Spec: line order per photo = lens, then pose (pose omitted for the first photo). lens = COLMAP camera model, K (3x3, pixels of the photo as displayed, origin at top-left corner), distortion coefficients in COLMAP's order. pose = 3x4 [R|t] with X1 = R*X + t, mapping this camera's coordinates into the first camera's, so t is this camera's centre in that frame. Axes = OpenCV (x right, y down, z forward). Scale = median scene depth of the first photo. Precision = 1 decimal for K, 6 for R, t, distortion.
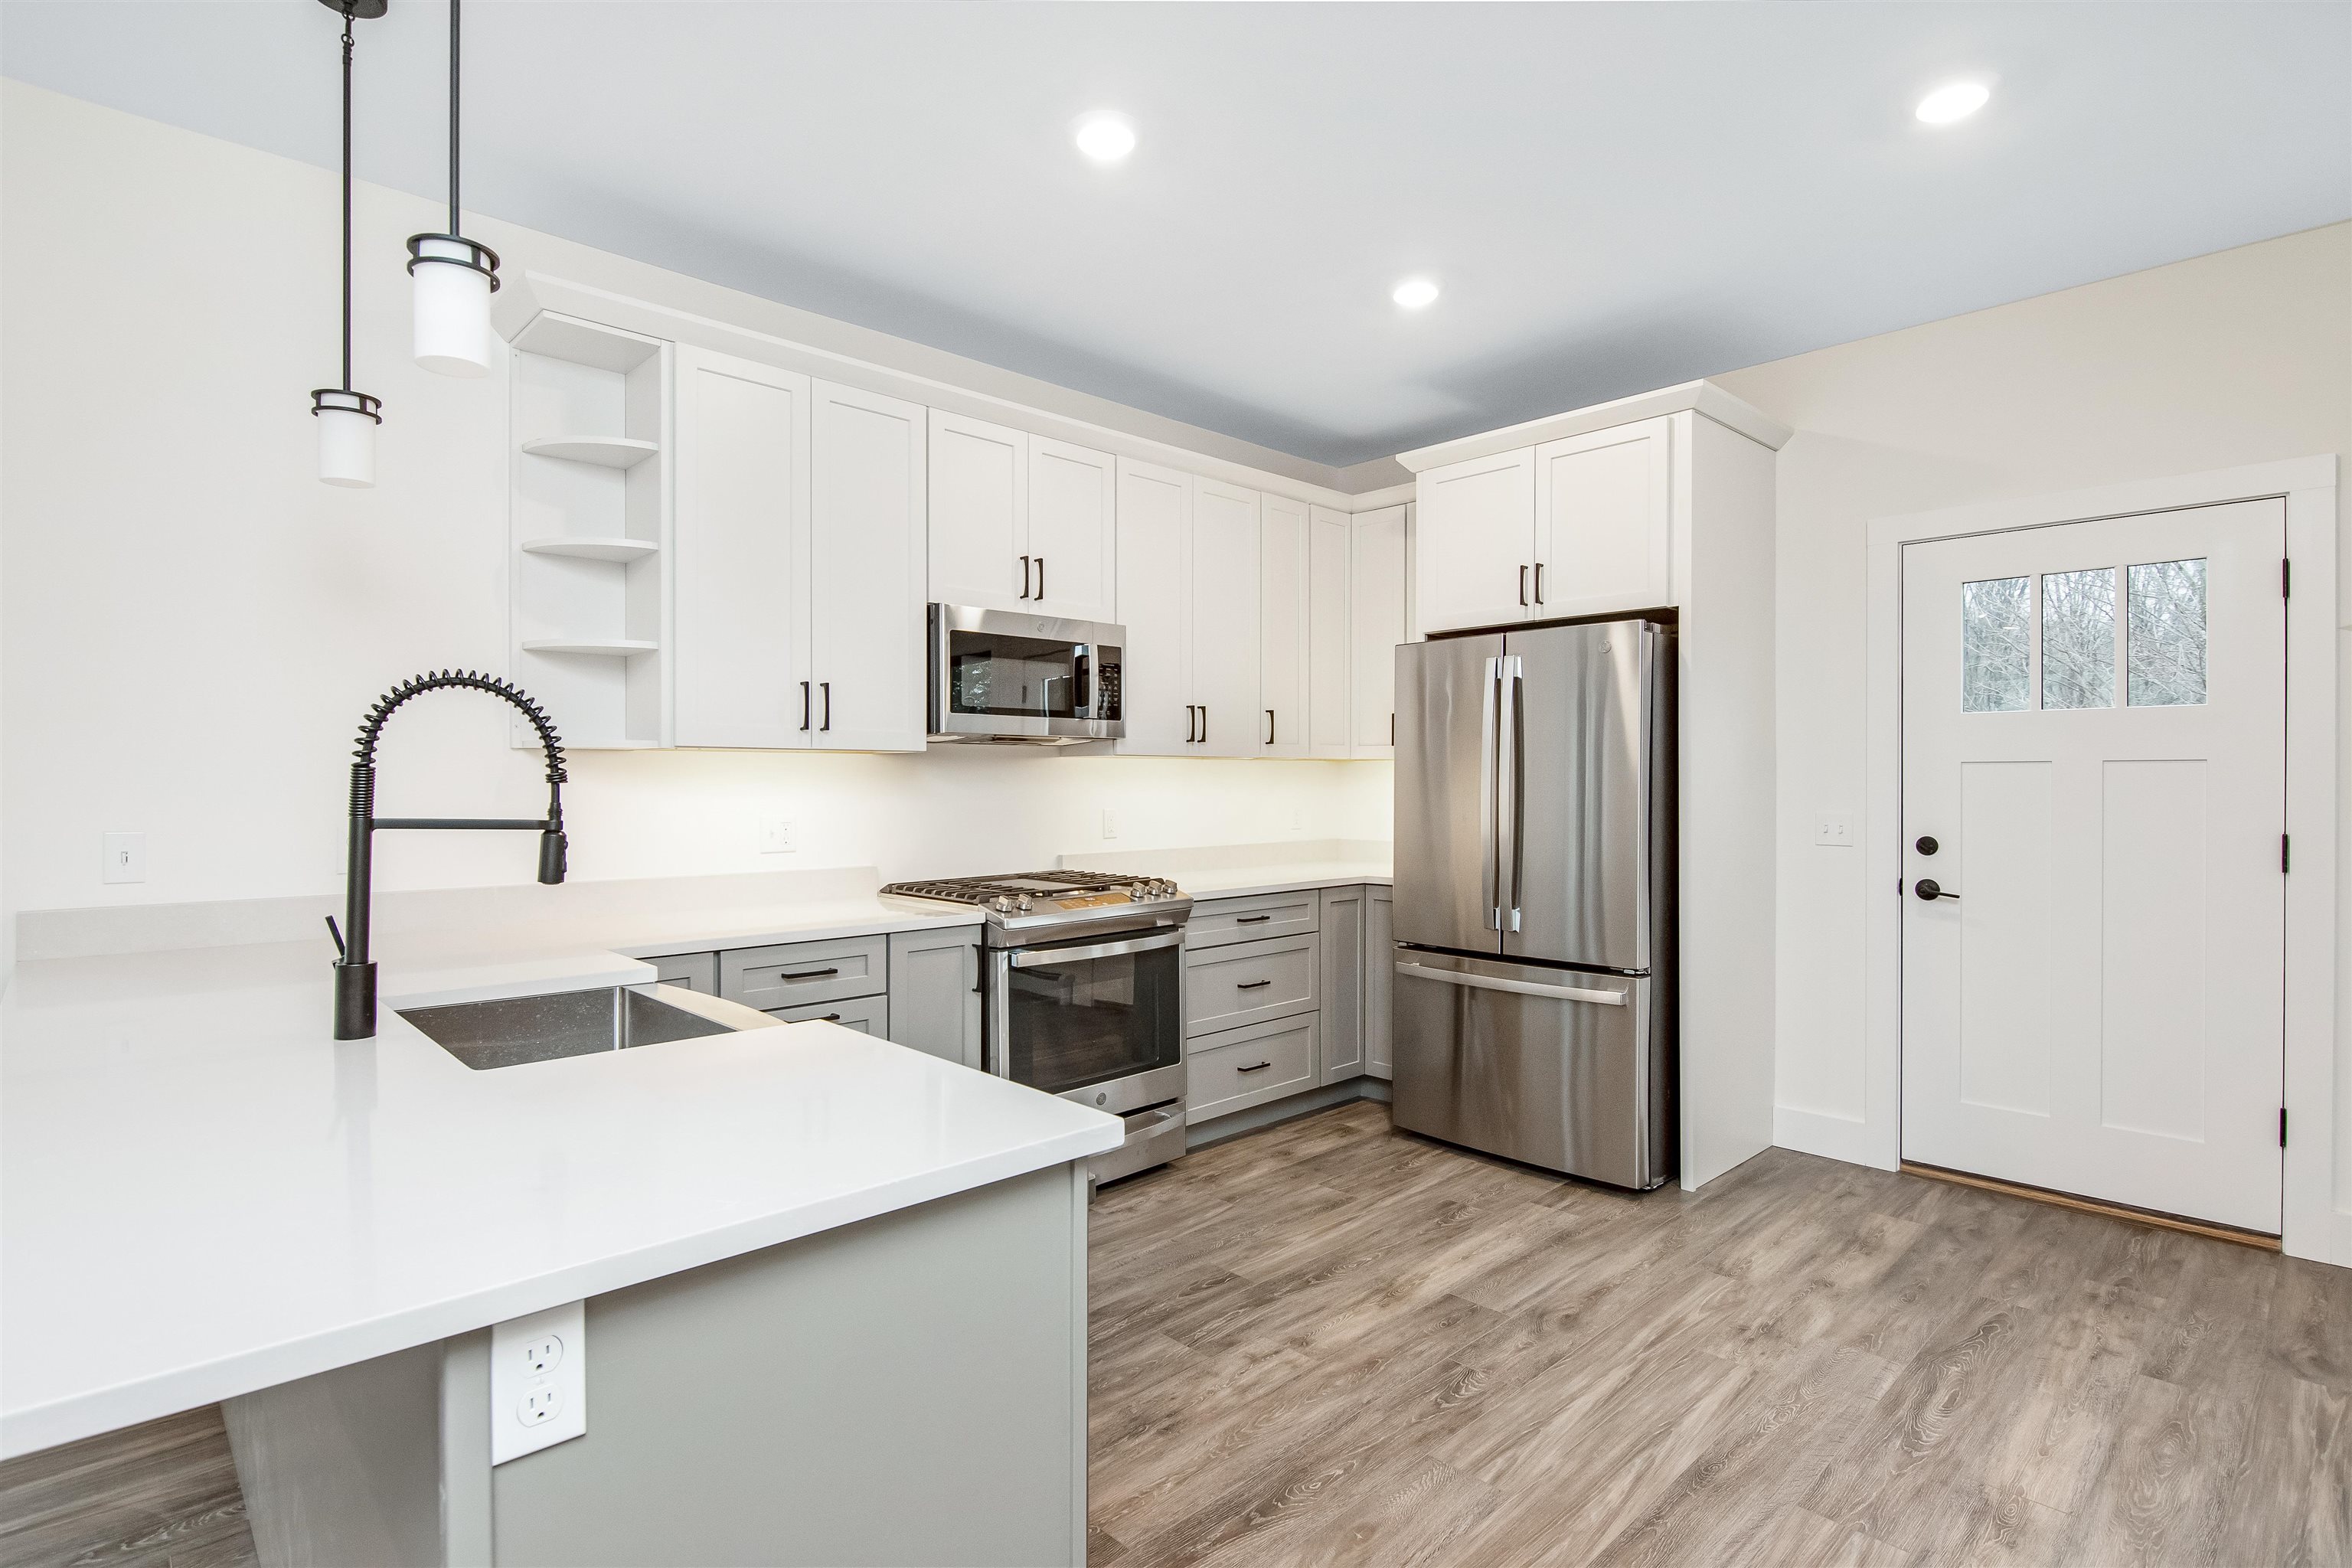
lens RADIAL K [[1163.4, 0, 1156.7], [0, 1163.4, 784.1], [0, 0, 1]] dist [-0.001020, -0.005339]
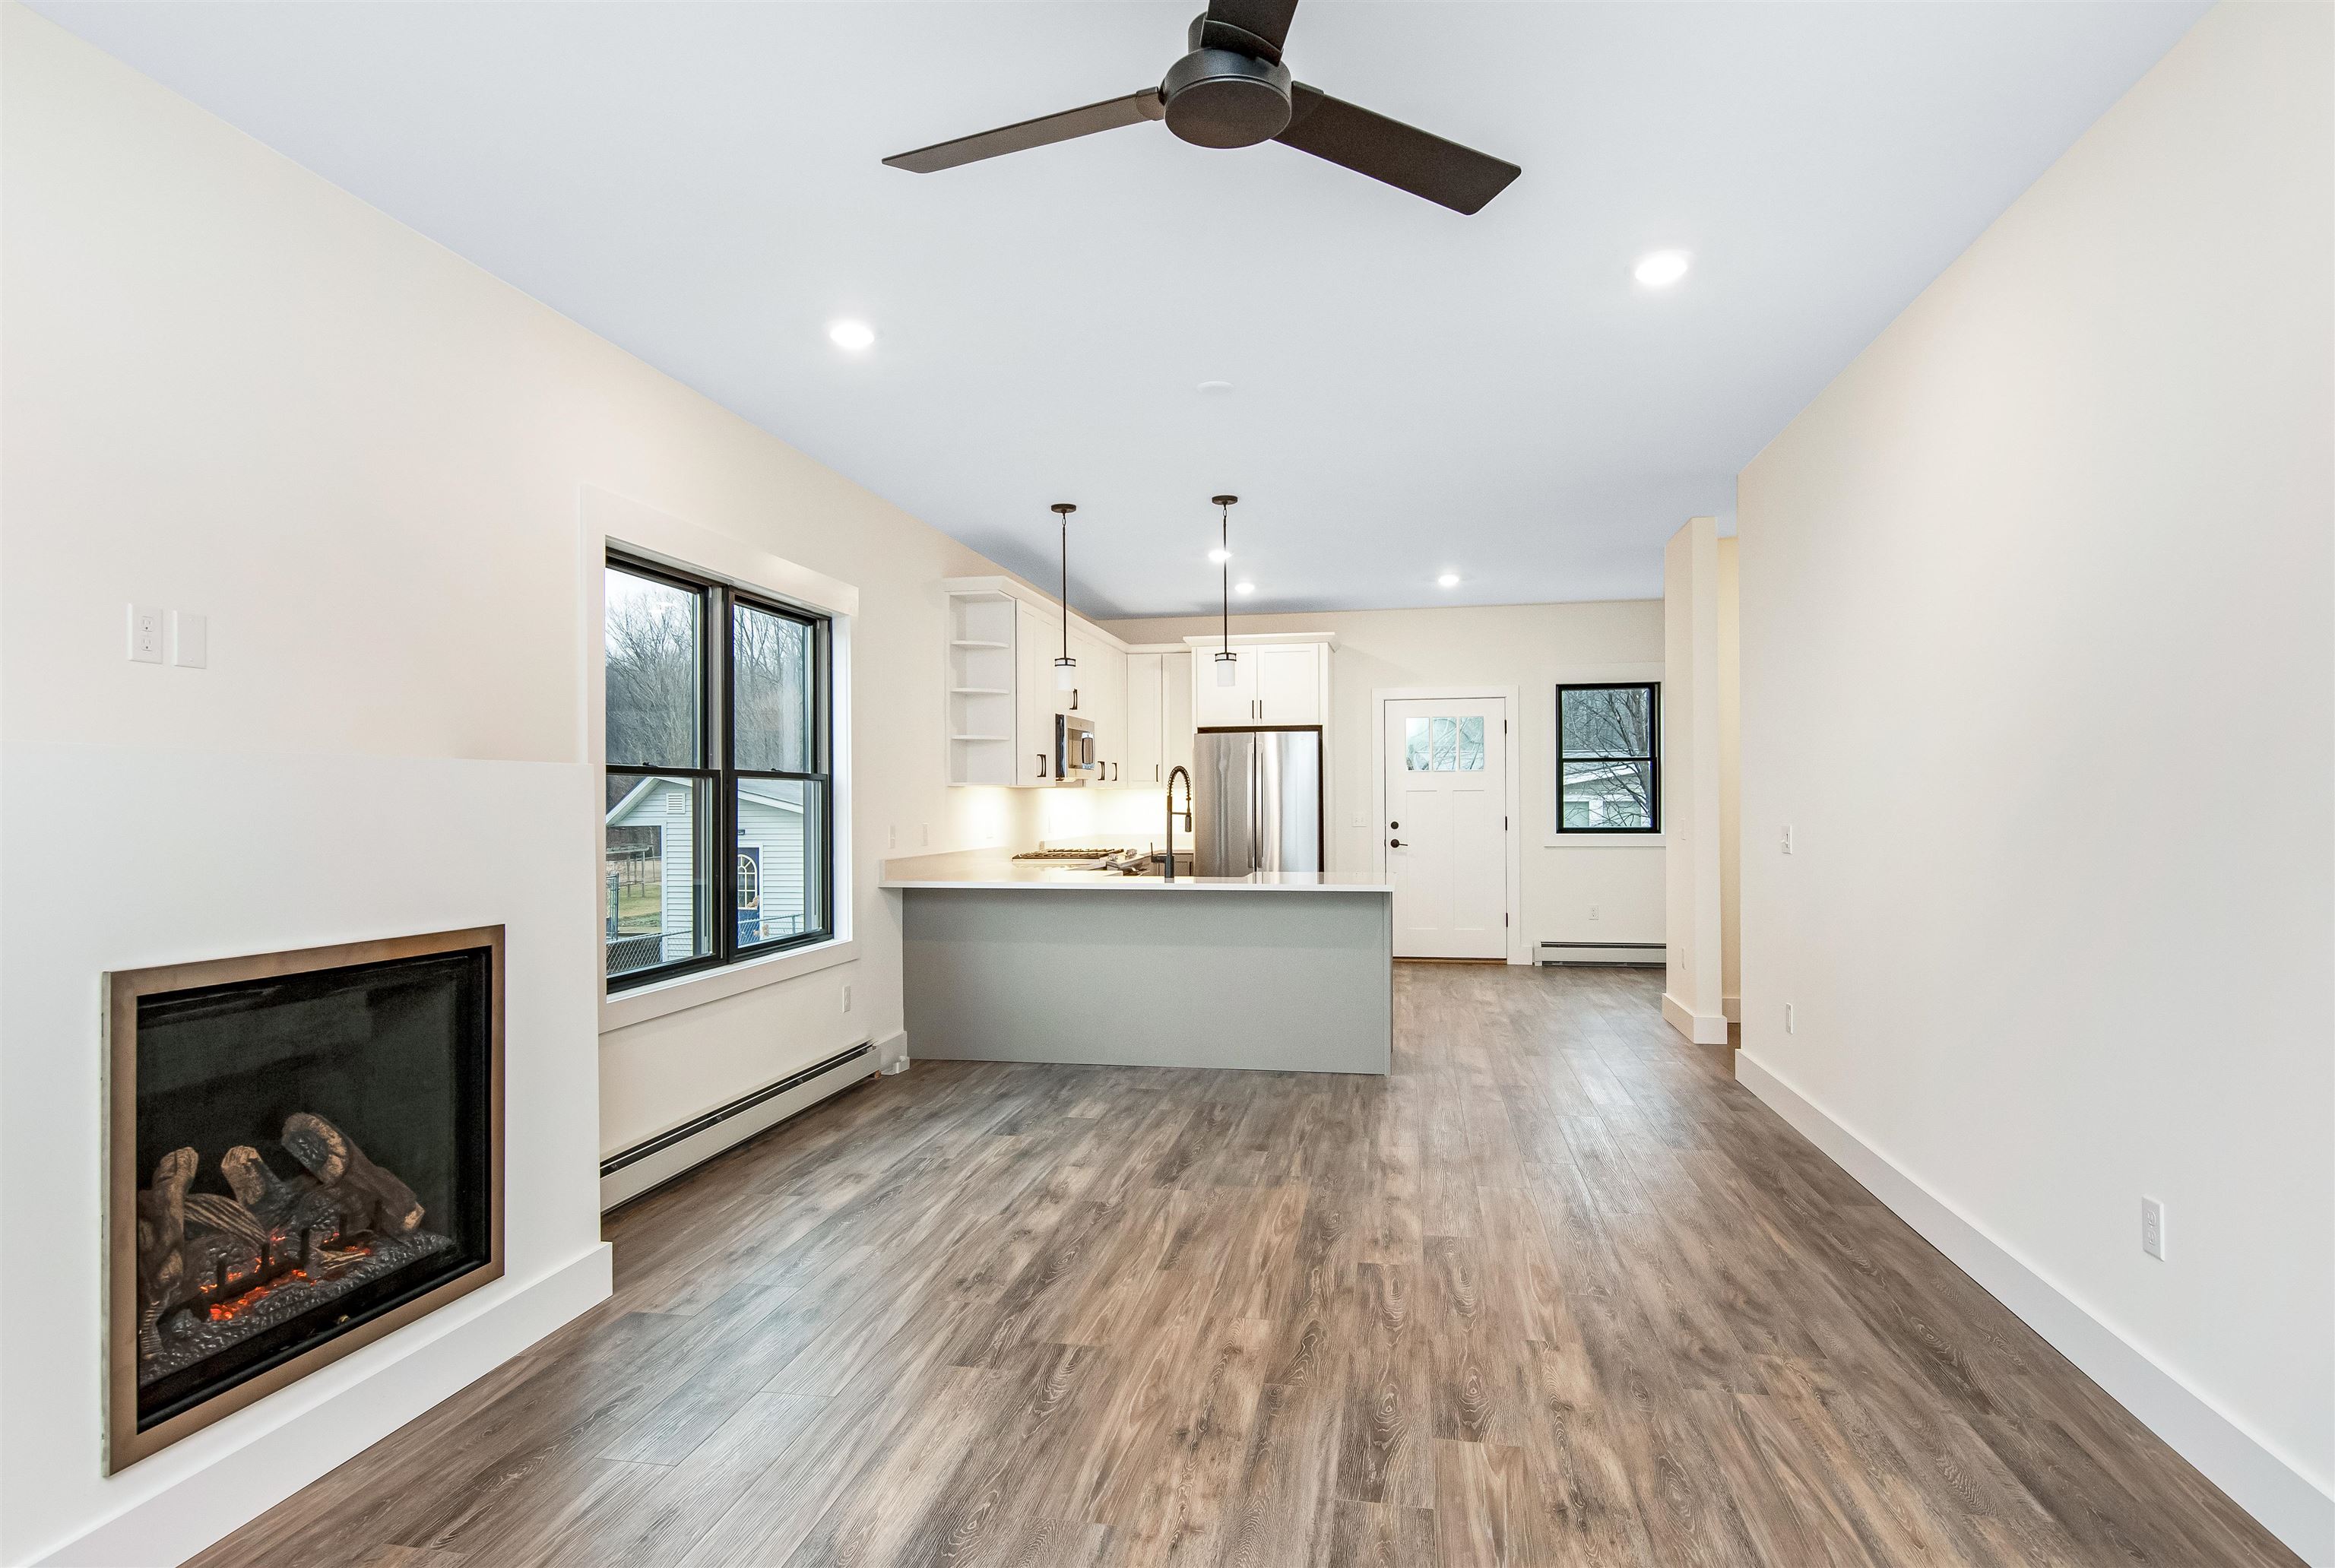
lens RADIAL K [[1258.2, 0, 1153.1], [0, 1258.2, 801.2], [0, 0, 1]] dist [0.017457, -0.015998]
pose [[0.818145, -0.006508, 0.574974, -1.420080], [0.008631, 0.999962, -0.000963, 0.000978], [-0.574946, 0.005751, 0.818171, -0.970402]]
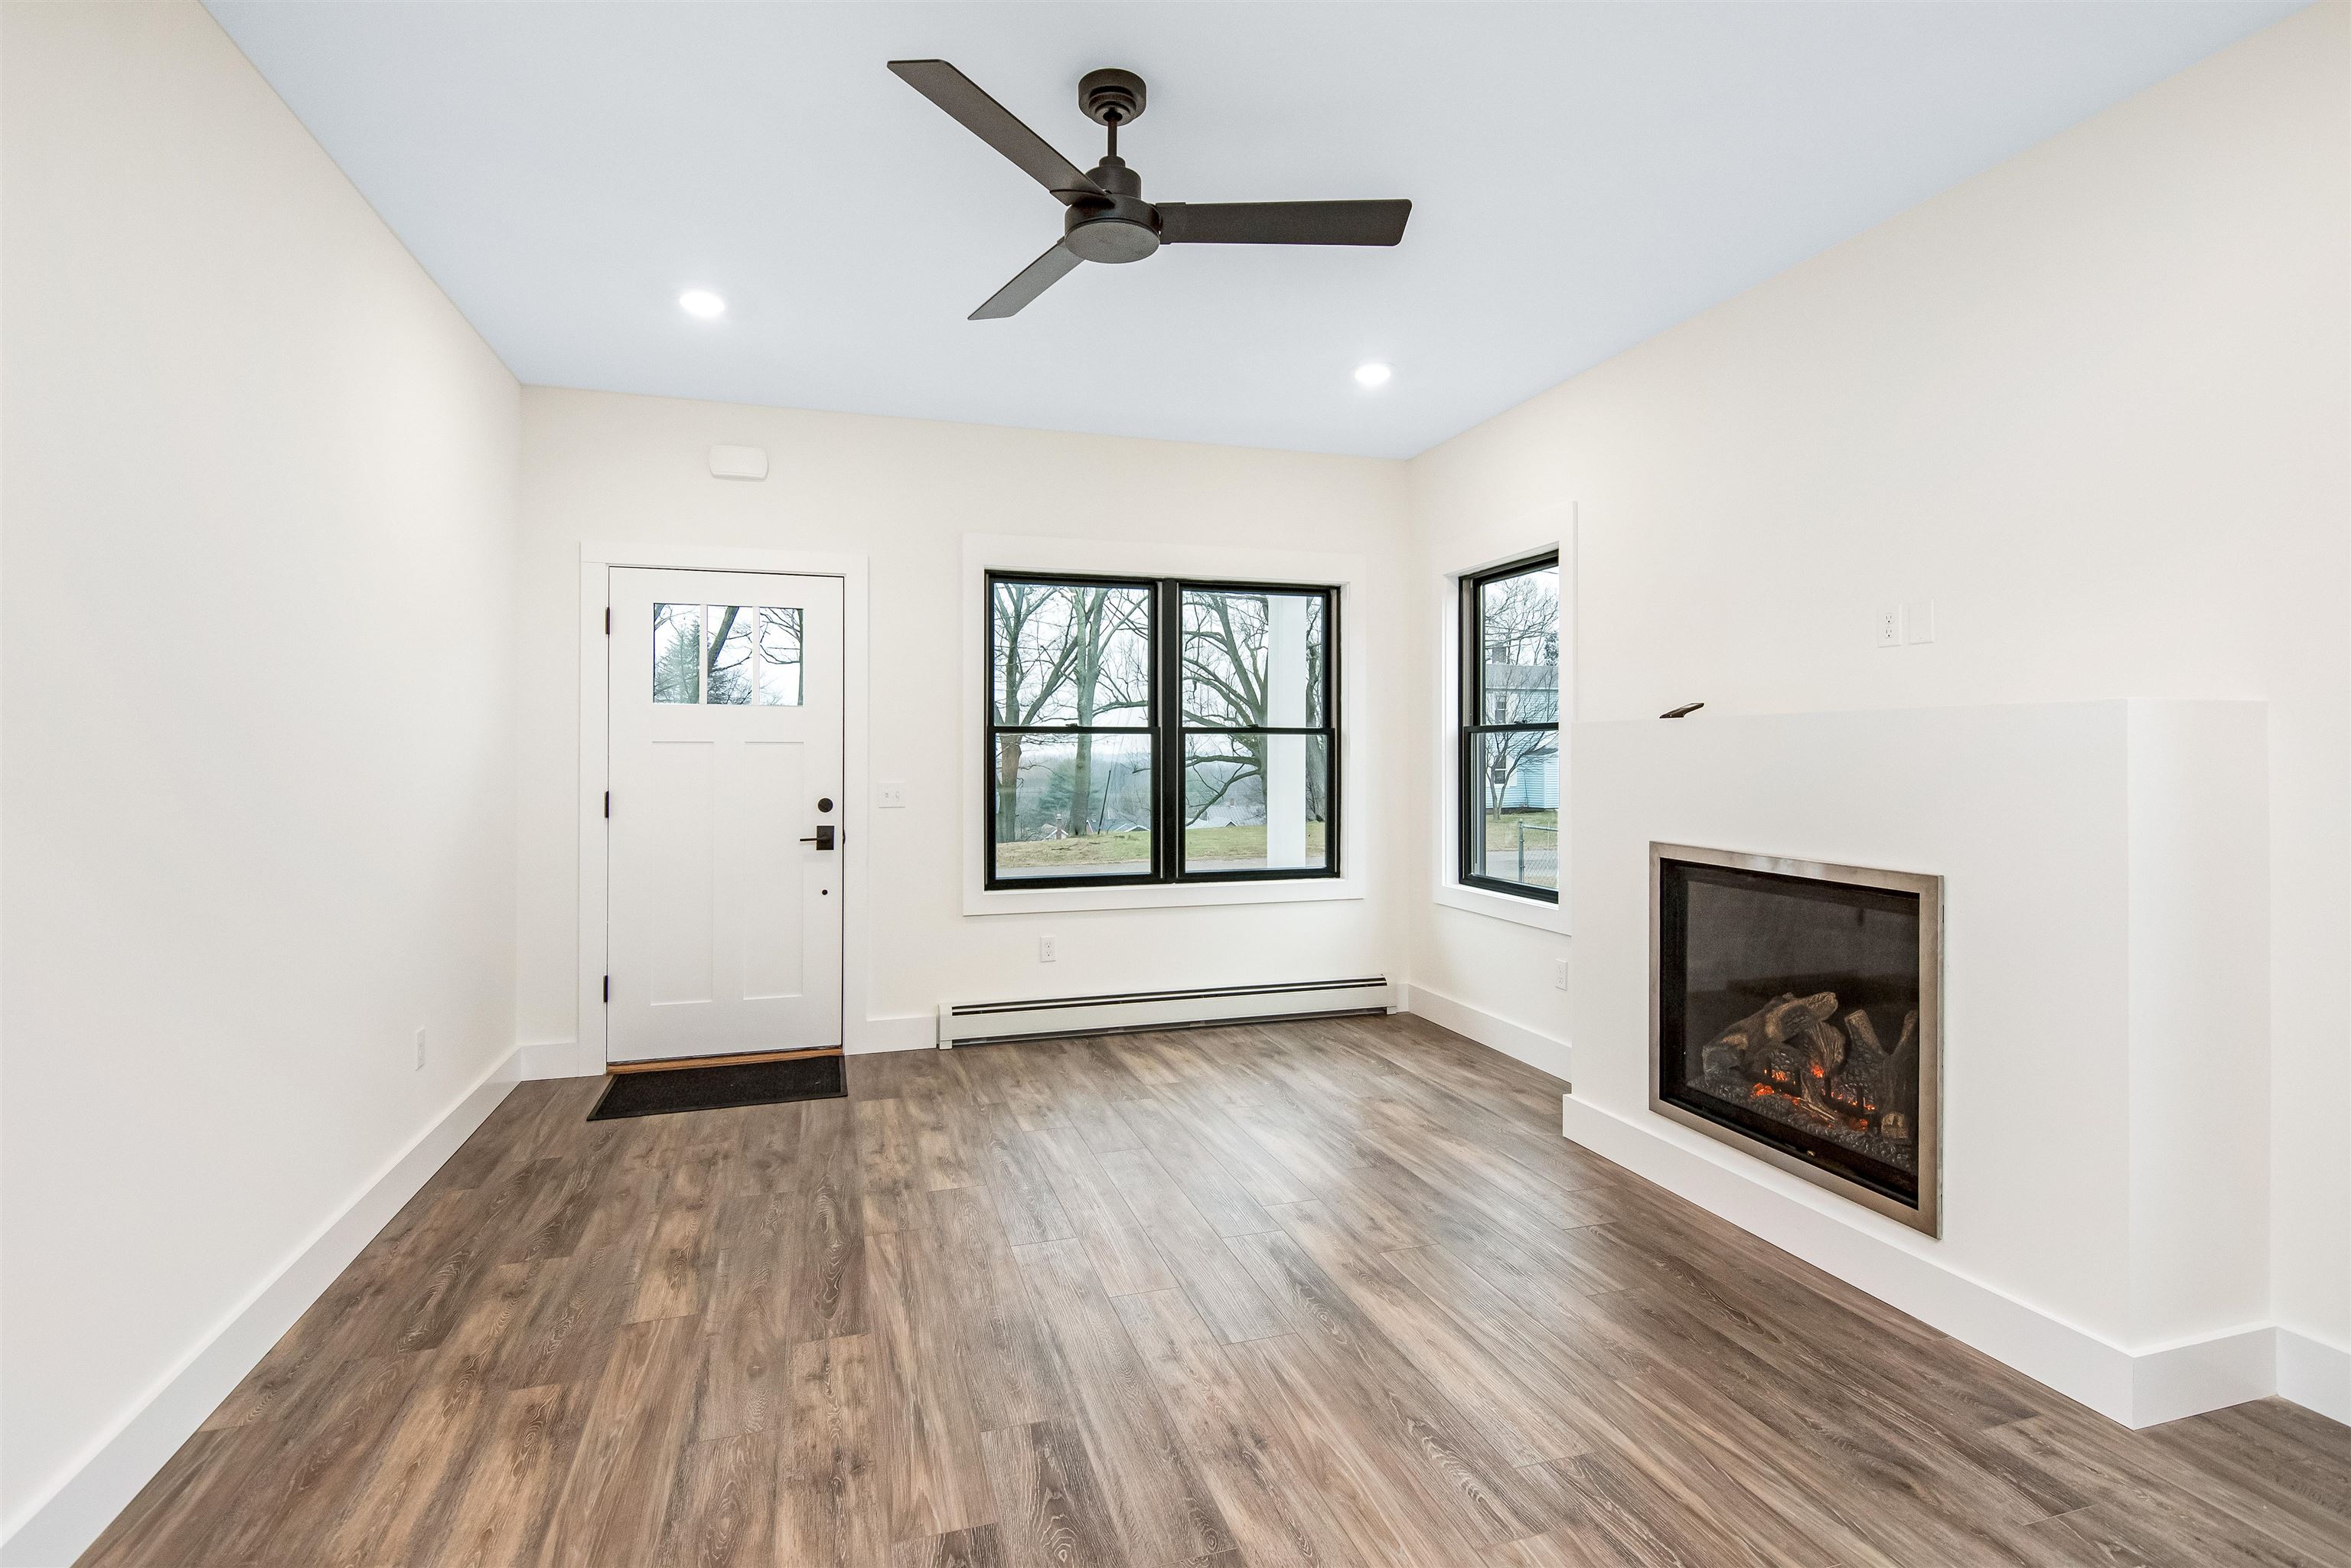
lens RADIAL K [[1128.6, 0, 1169.3], [0, 1128.6, 755.6], [0, 0, 1]] dist [0.017930, -0.010209]
pose [[-0.447742, 0.001670, -0.894161, -0.402110], [-0.000176, 0.999998, 0.001956, 0.000017], [0.894163, 0.001033, -0.447741, -0.131773]]
